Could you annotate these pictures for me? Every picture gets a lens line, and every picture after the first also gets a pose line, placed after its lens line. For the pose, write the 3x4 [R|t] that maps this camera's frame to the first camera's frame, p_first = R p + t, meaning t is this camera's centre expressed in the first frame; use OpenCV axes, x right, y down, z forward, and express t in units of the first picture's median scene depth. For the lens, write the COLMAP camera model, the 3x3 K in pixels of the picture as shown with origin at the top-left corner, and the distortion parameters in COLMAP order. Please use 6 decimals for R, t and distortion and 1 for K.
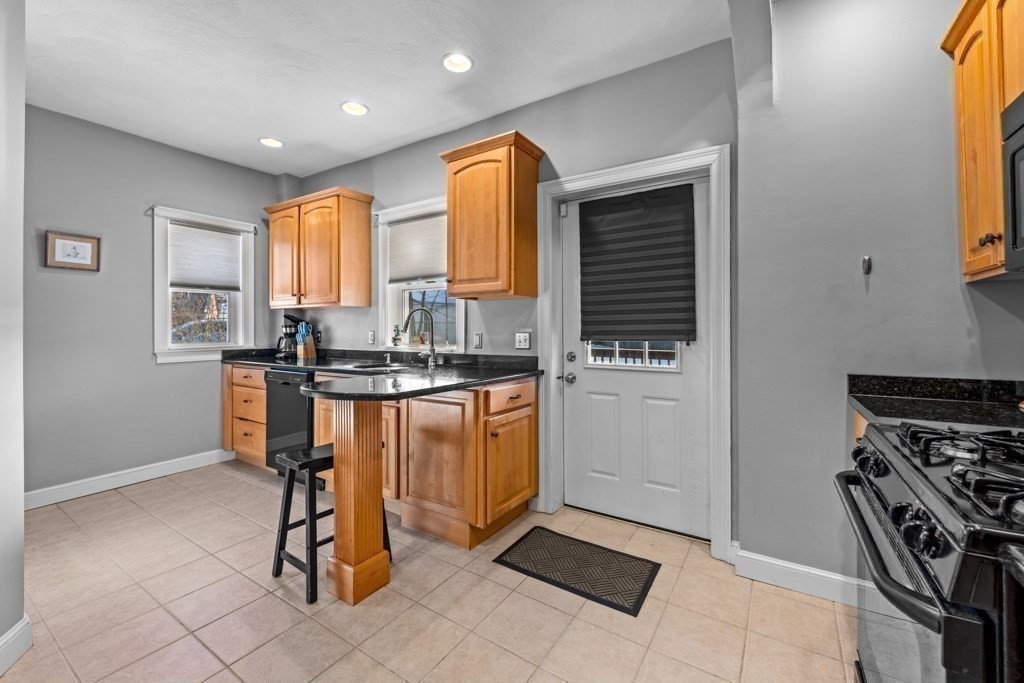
lens RADIAL K [[413.4, 0, 510.2], [0, 413.4, 325.7], [0, 0, 1]] dist [0.001566, -0.000784]
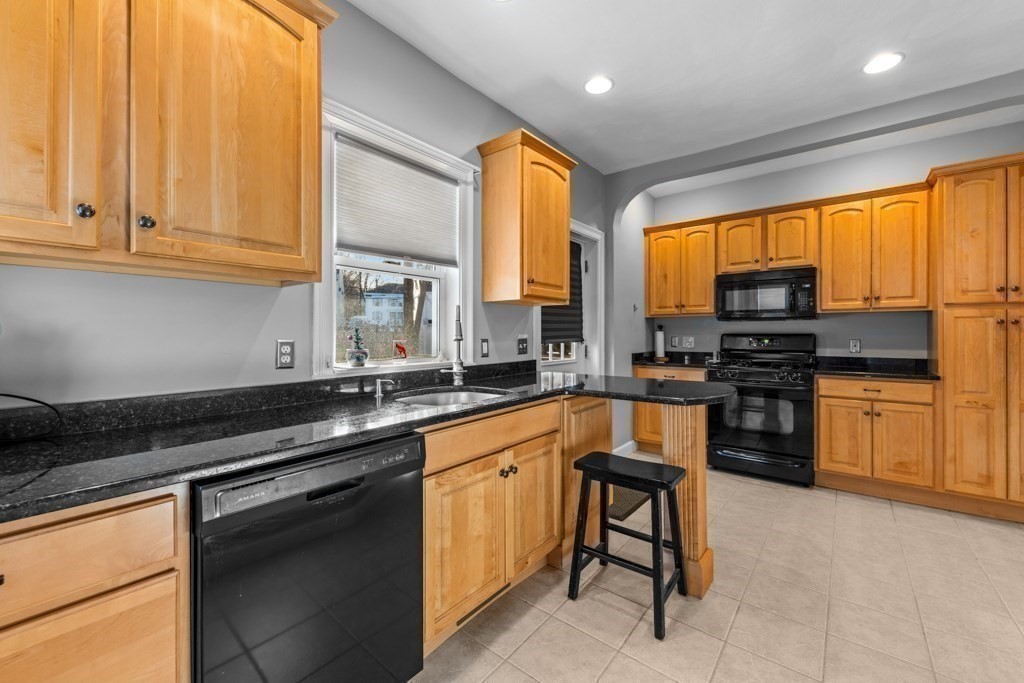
lens RADIAL K [[413.4, 0, 509.5], [0, 413.4, 332.4], [0, 0, 1]] dist [0.001566, -0.000784]
pose [[0.105115, 0.000211, 0.994460, -1.065321], [-0.009492, 0.999955, 0.000791, 0.001588], [-0.994415, -0.009522, 0.105112, 0.977197]]
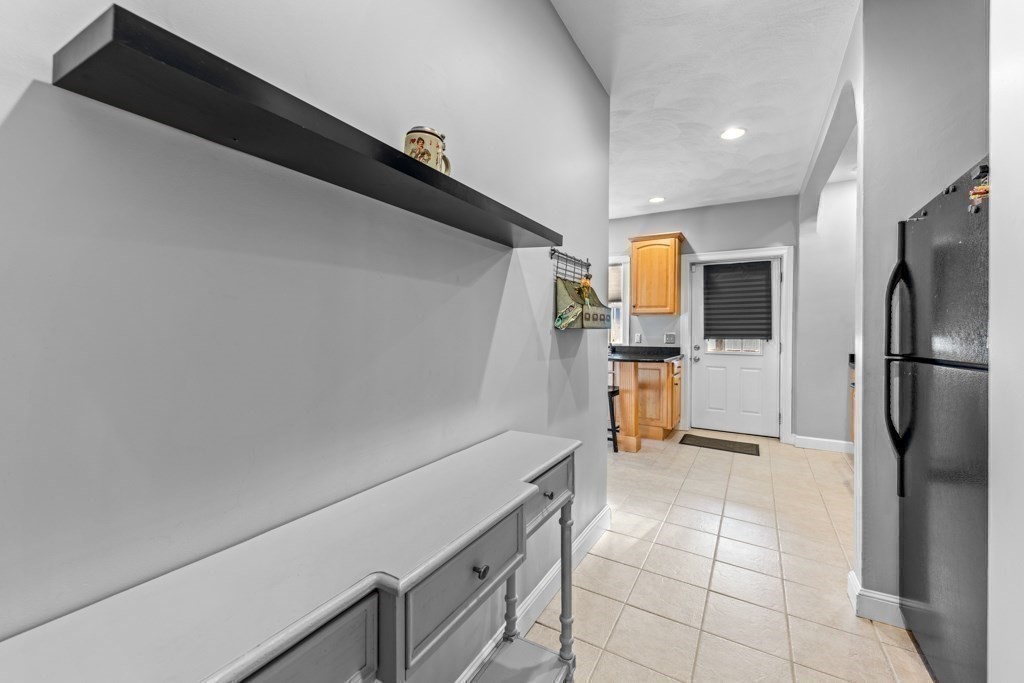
lens RADIAL K [[394.3, 0, 509.4], [0, 394.3, 330.8], [0, 0, 1]] dist [0.002744, 0.000012]
pose [[0.999558, 0.012980, 0.026758, -0.772700], [-0.012948, 0.999915, -0.001350, 0.012385], [-0.026774, 0.001003, 0.999641, -0.781262]]
